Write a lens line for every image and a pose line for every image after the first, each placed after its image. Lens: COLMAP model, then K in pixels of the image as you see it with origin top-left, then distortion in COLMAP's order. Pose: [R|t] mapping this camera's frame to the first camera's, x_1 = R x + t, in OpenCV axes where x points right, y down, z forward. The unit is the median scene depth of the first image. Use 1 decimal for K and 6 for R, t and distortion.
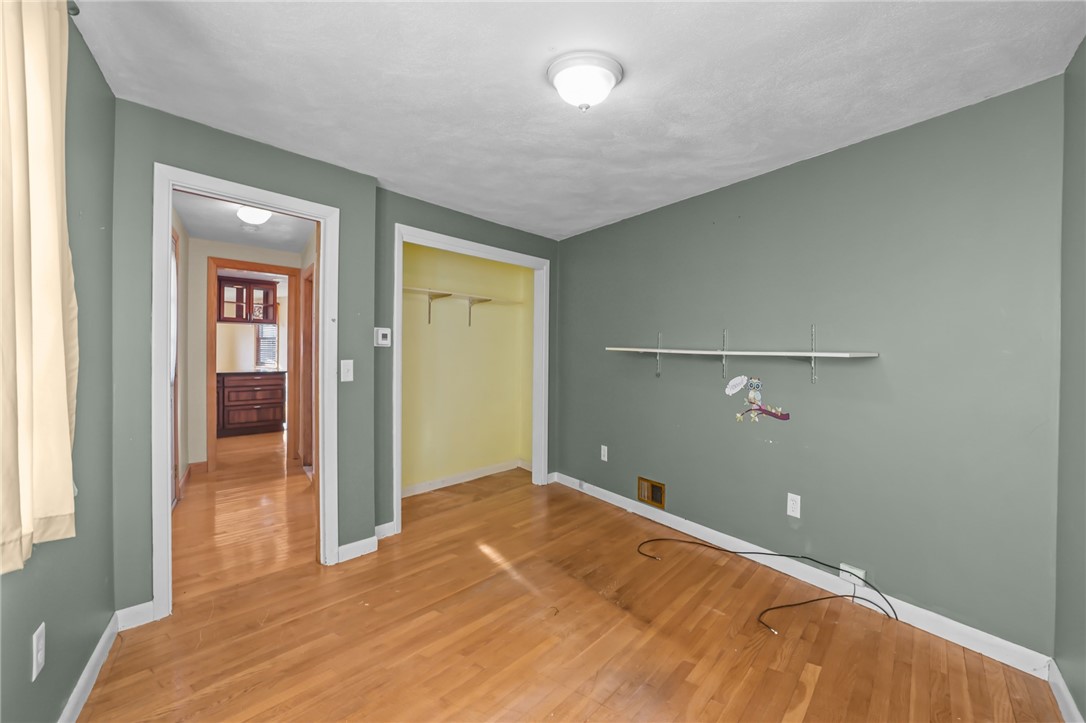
lens RADIAL K [[533.7, 0, 537.3], [0, 533.7, 359.0], [0, 0, 1]] dist [-0.082035, 0.036913]
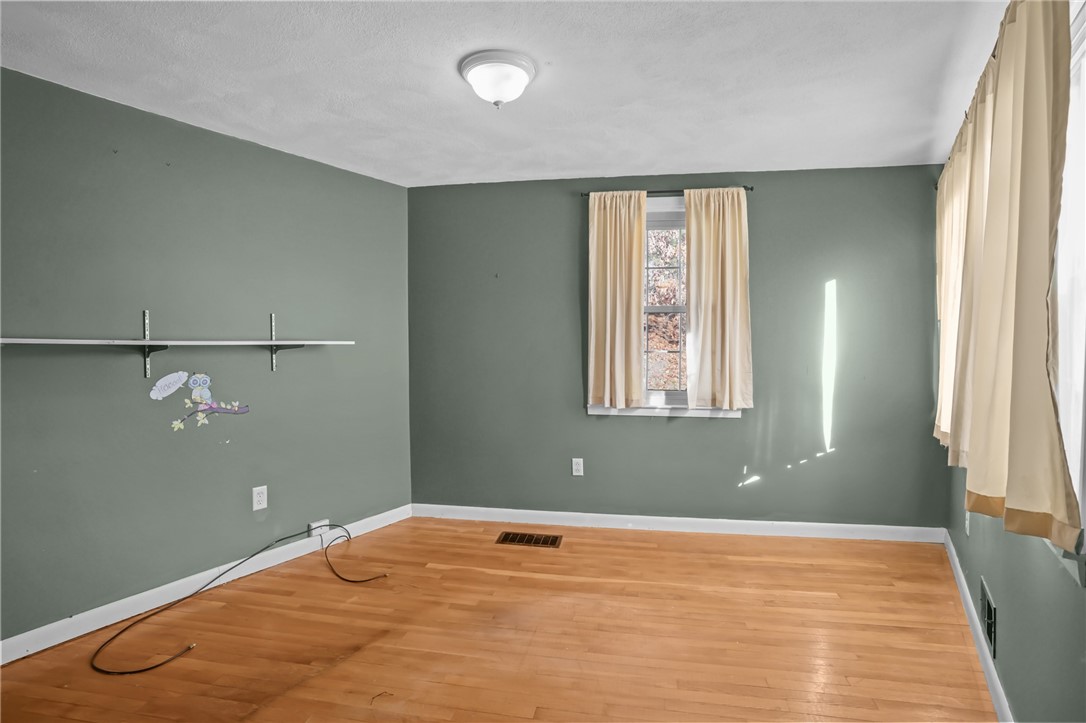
lens RADIAL K [[533.7, 0, 537.3], [0, 533.7, 359.0], [0, 0, 1]] dist [-0.082035, 0.036913]
pose [[-0.465298, -0.042184, 0.884148, -0.681870], [0.005304, 0.998713, 0.050442, -0.029659], [-0.885138, 0.028160, -0.464476, 1.116105]]
